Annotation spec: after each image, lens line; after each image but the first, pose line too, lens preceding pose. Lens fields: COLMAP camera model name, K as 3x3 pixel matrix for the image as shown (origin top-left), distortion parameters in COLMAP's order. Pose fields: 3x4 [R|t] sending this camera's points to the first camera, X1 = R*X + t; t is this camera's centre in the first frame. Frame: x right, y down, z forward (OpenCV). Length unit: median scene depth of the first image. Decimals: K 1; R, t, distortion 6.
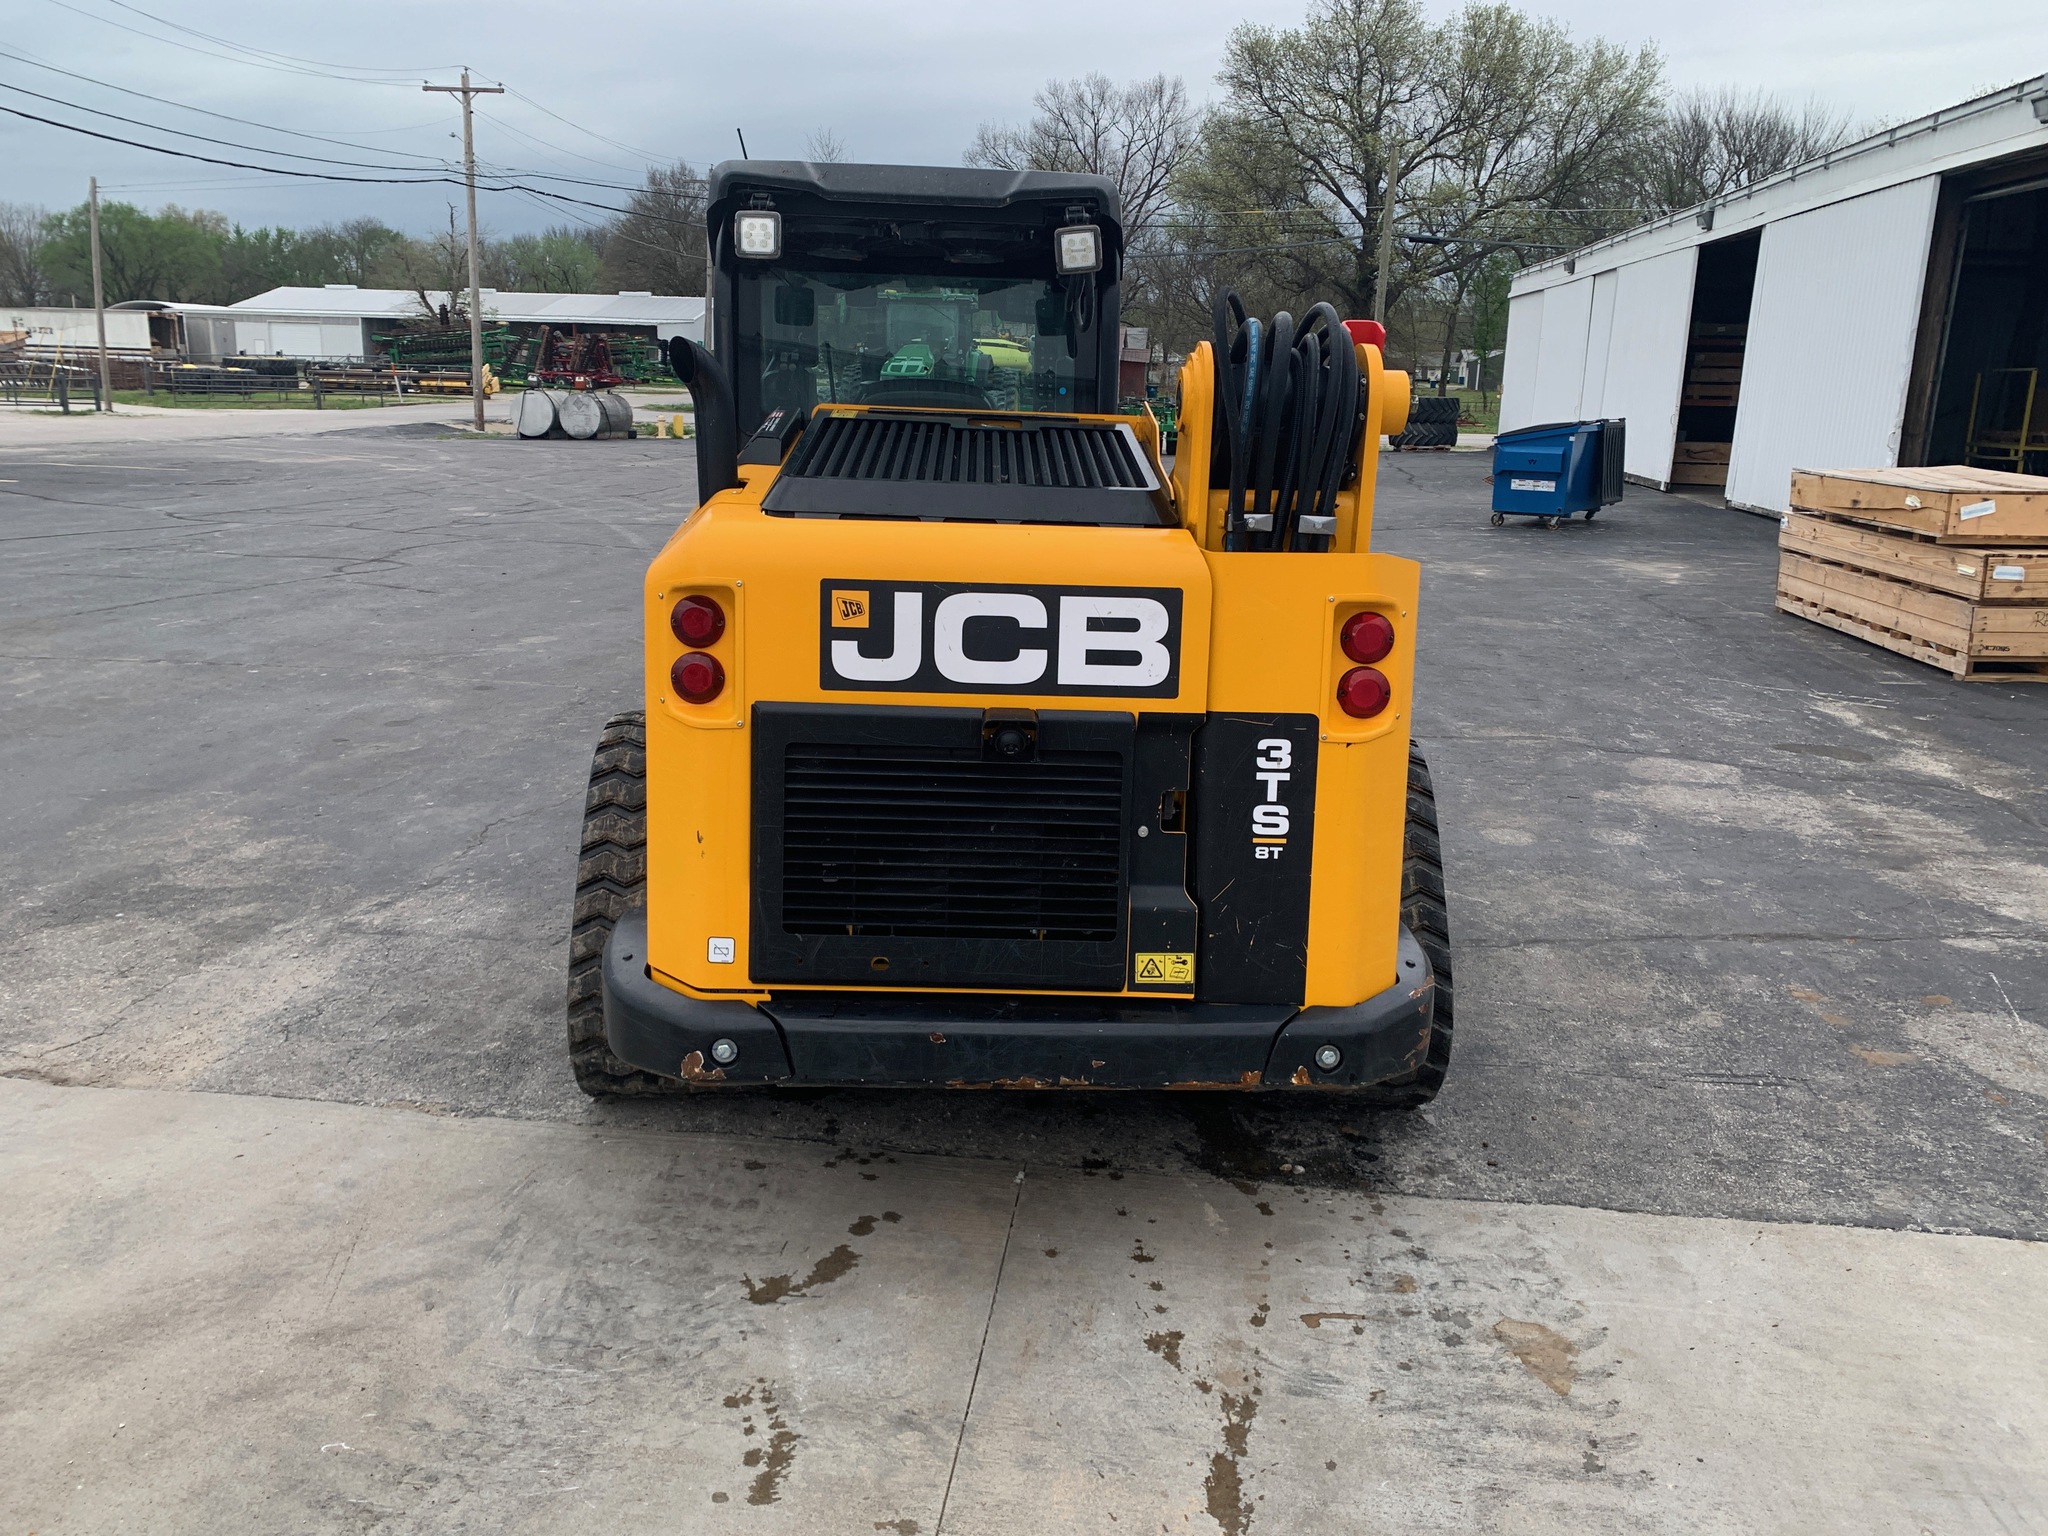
lens RADIAL K [[1566.7, 0, 1016.6], [0, 1566.7, 746.2], [0, 0, 1]] dist [0.017641, -0.012782]
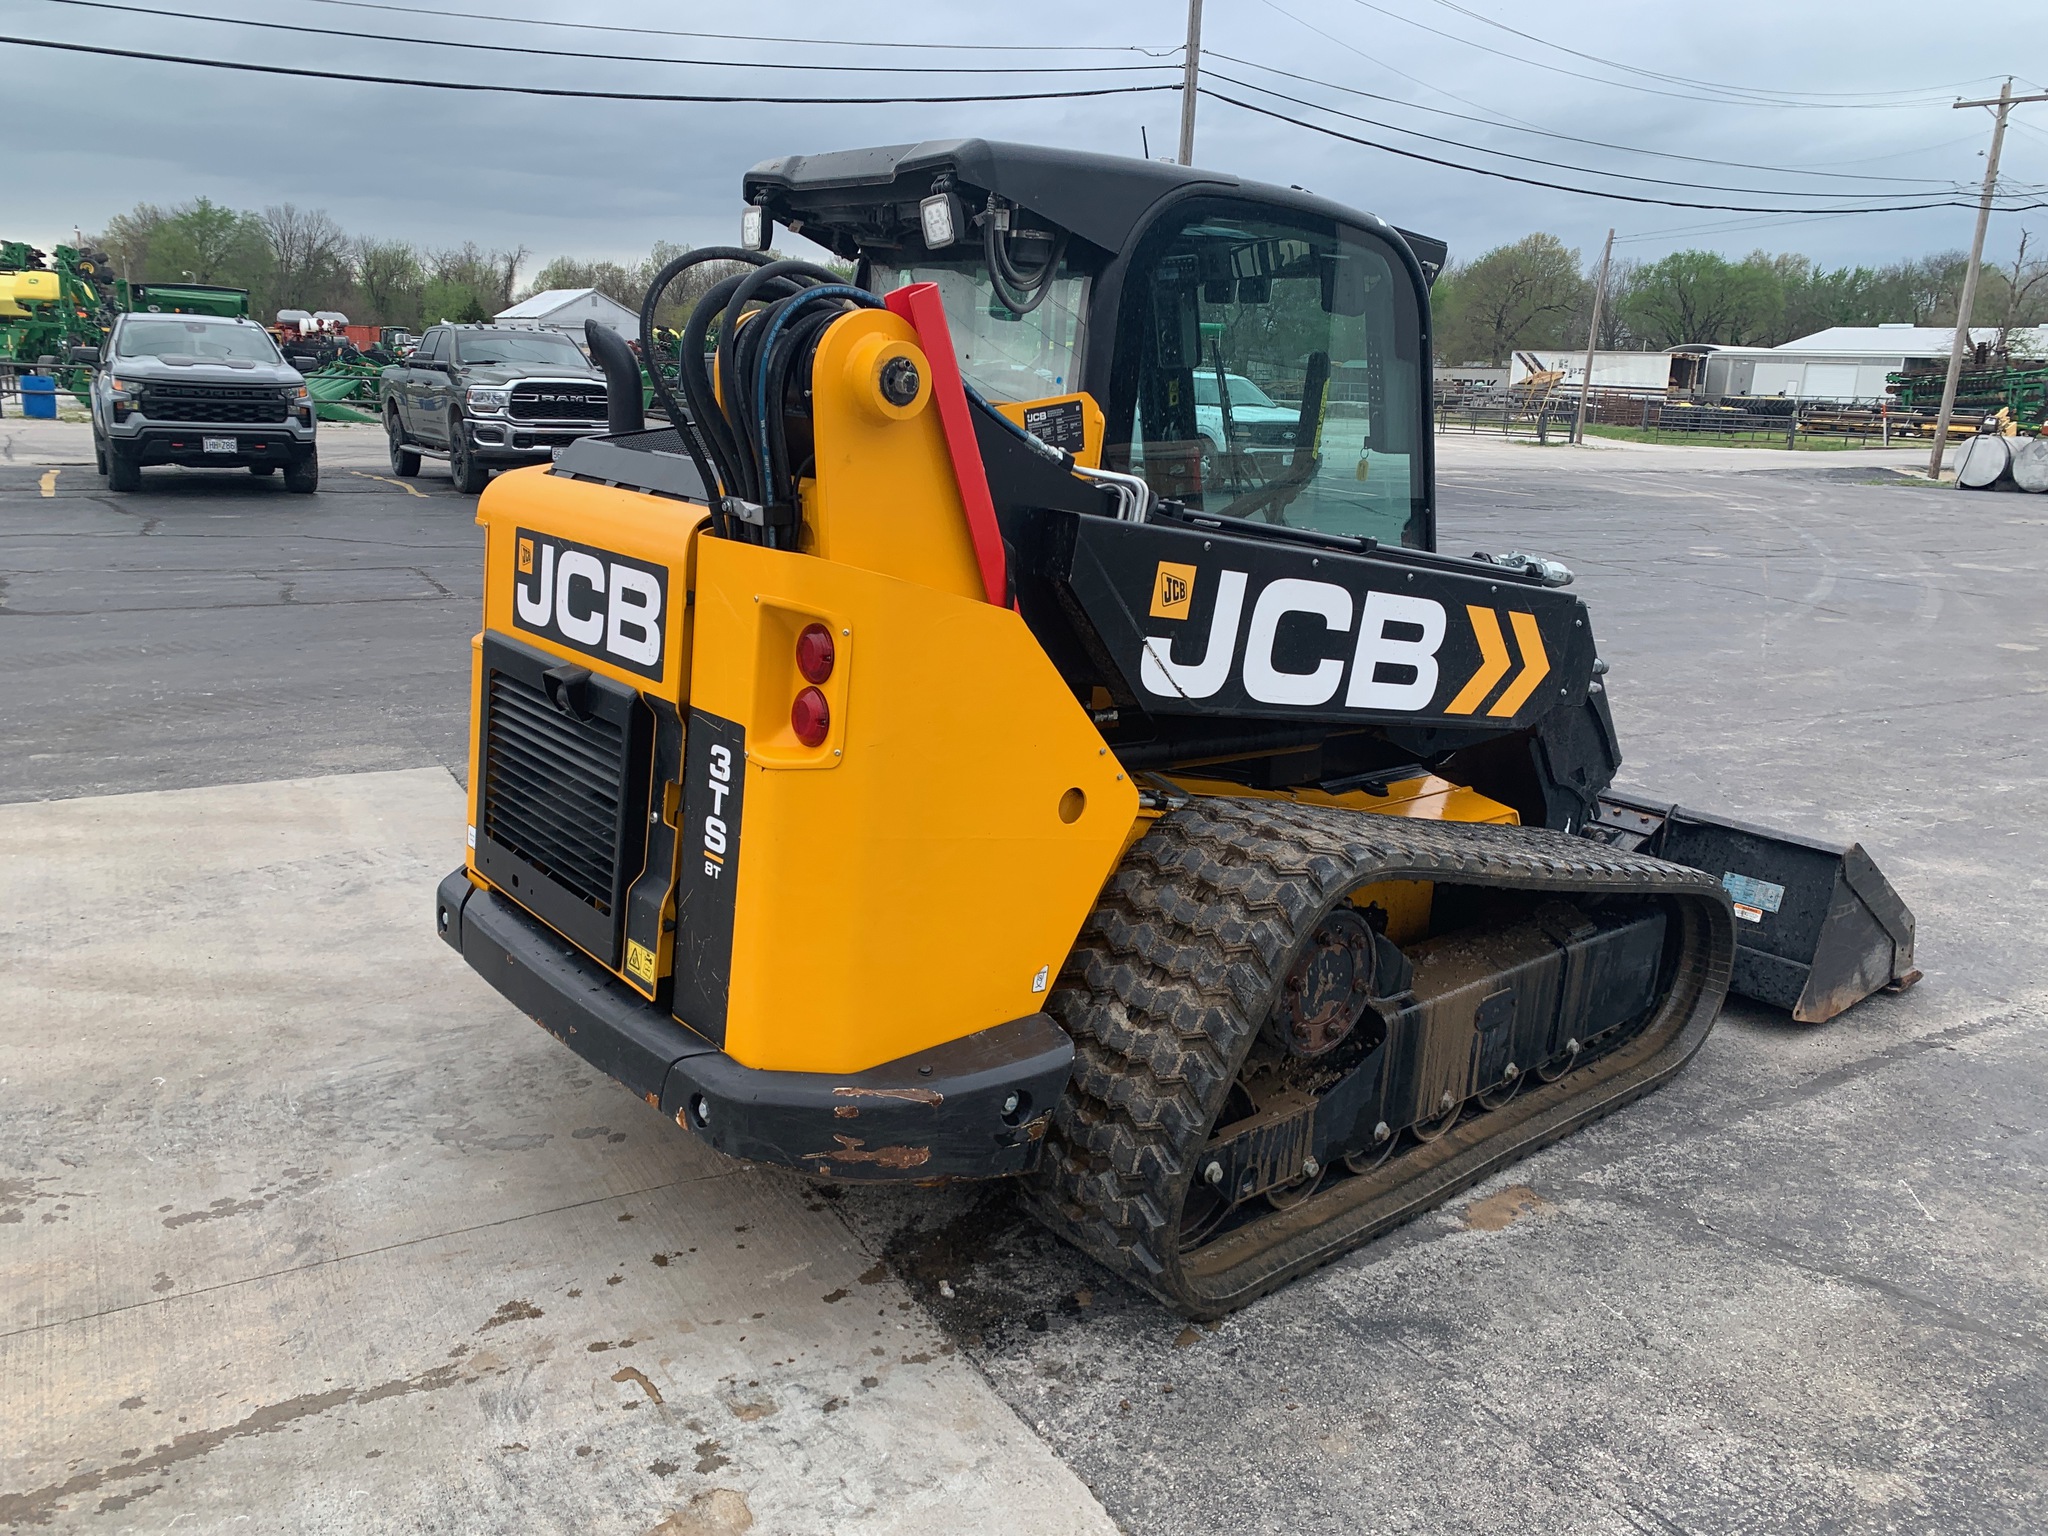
lens RADIAL K [[1567.7, 0, 1024.0], [0, 1567.7, 768.0], [0, 0, 1]] dist [0.009222, -0.002653]
pose [[0.621223, 0.193228, -0.759437, 0.730279], [-0.202467, 0.975794, 0.082658, -0.077715], [0.757027, 0.102412, 0.645308, 0.418814]]
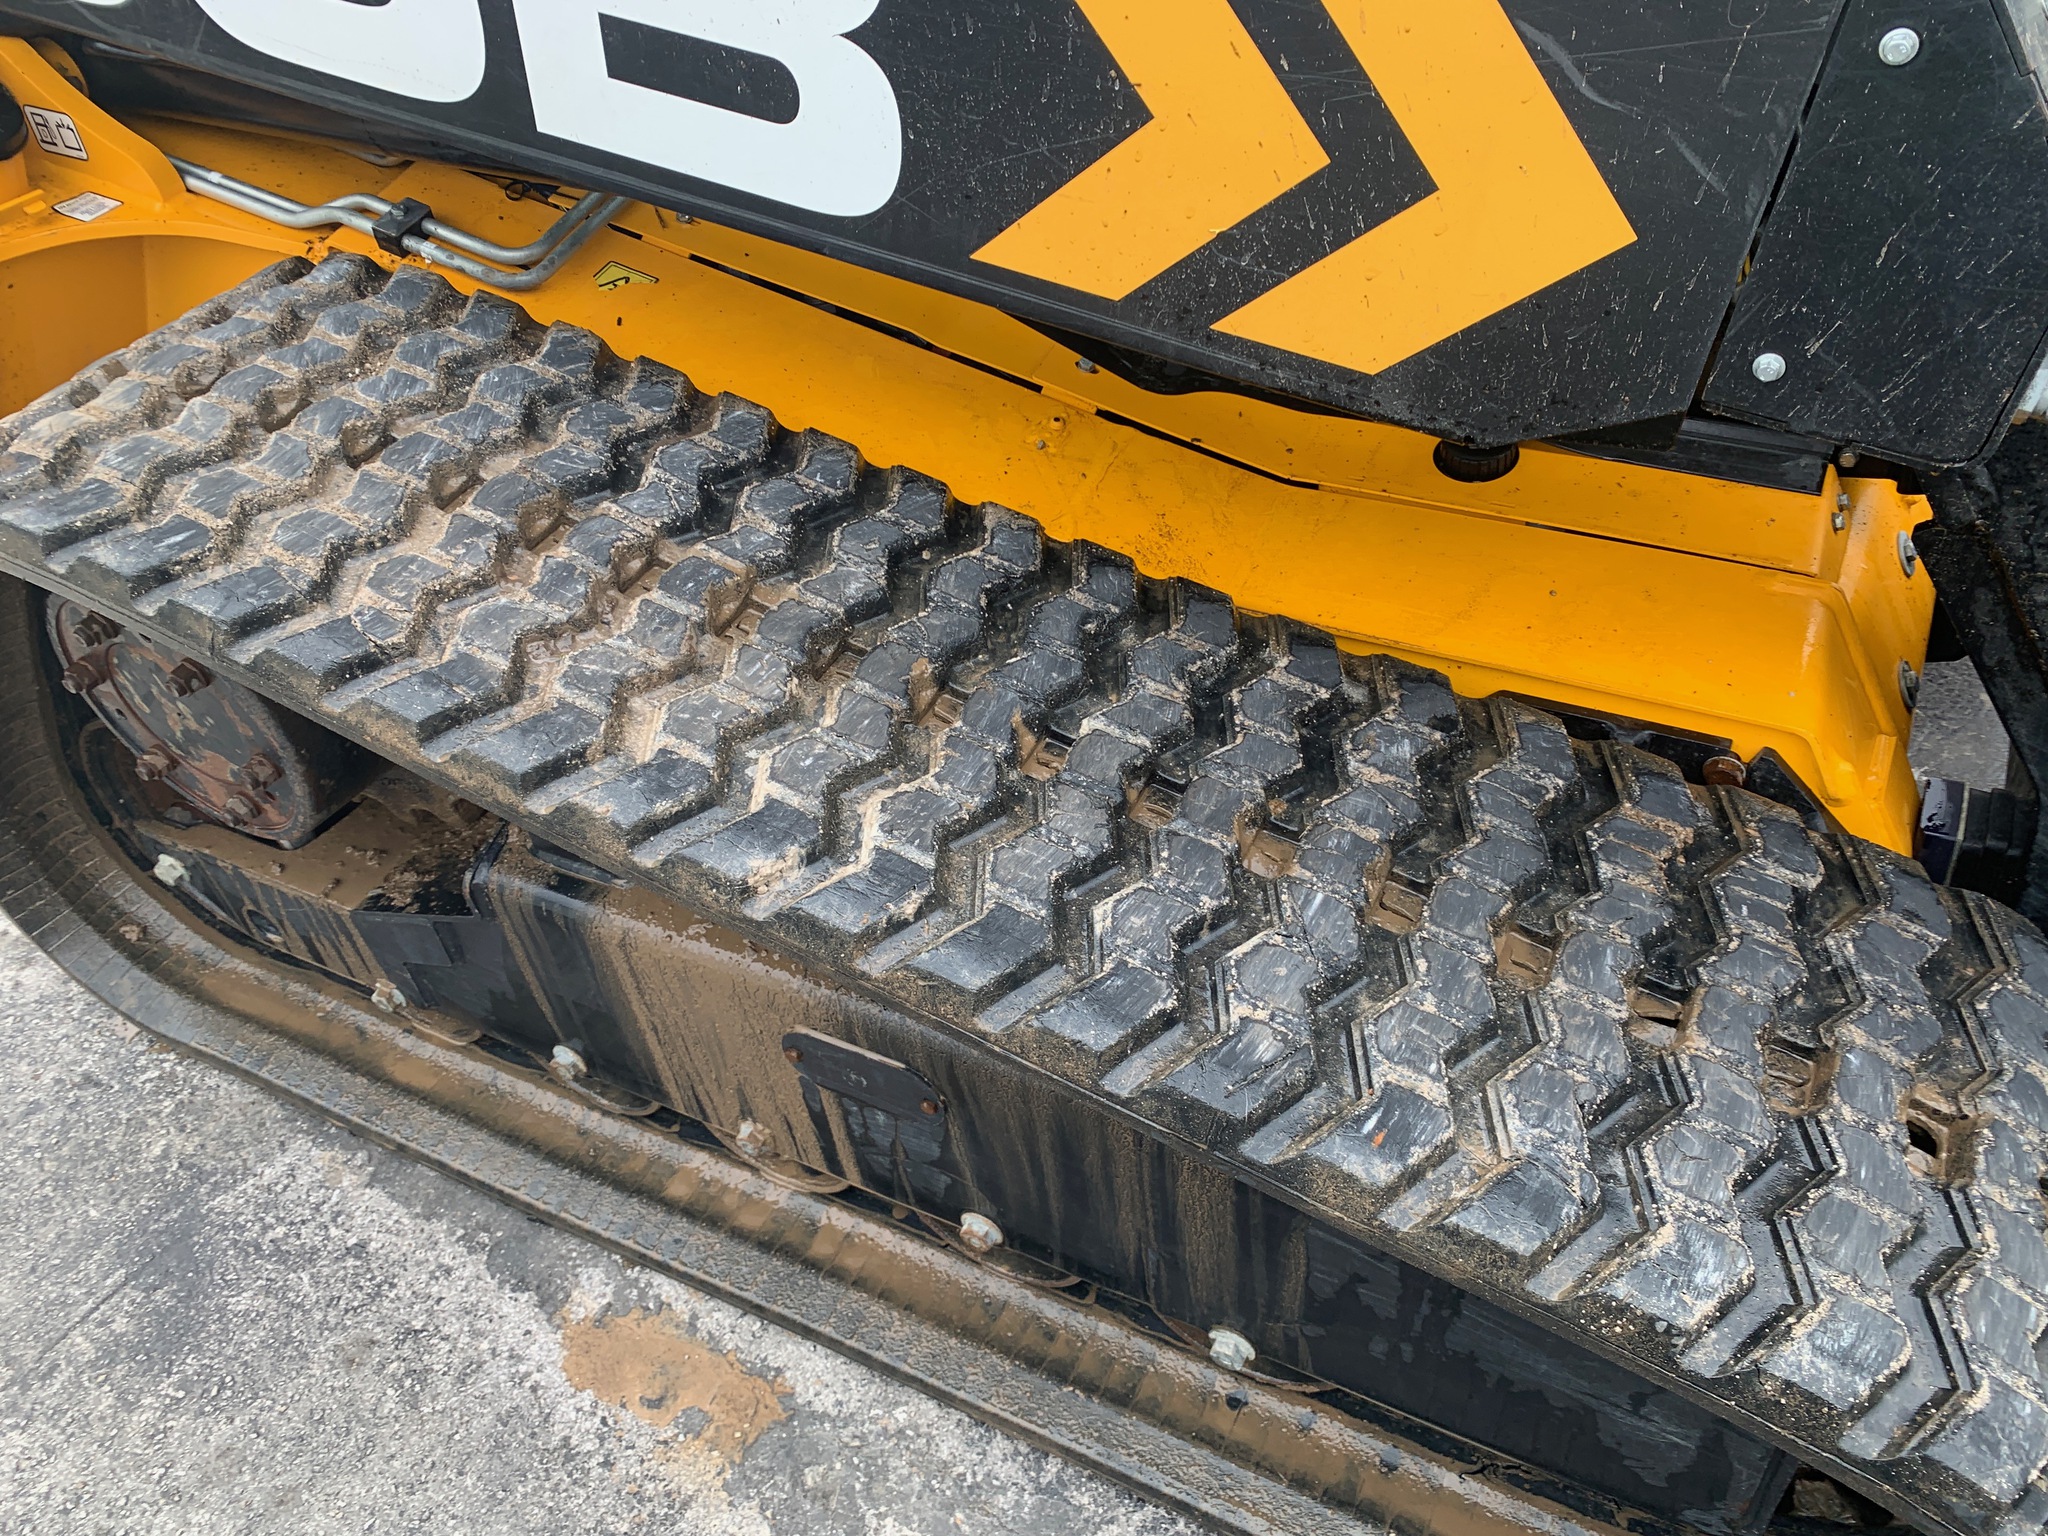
lens RADIAL K [[1566.7, 0, 1016.6], [0, 1566.7, 746.2], [0, 0, 1]] dist [0.017641, -0.012782]
pose [[-0.493931, 0.599563, -0.629728, 0.385168], [-0.109263, 0.675700, 0.729034, -0.228467], [0.862609, 0.428898, -0.268239, 1.336765]]
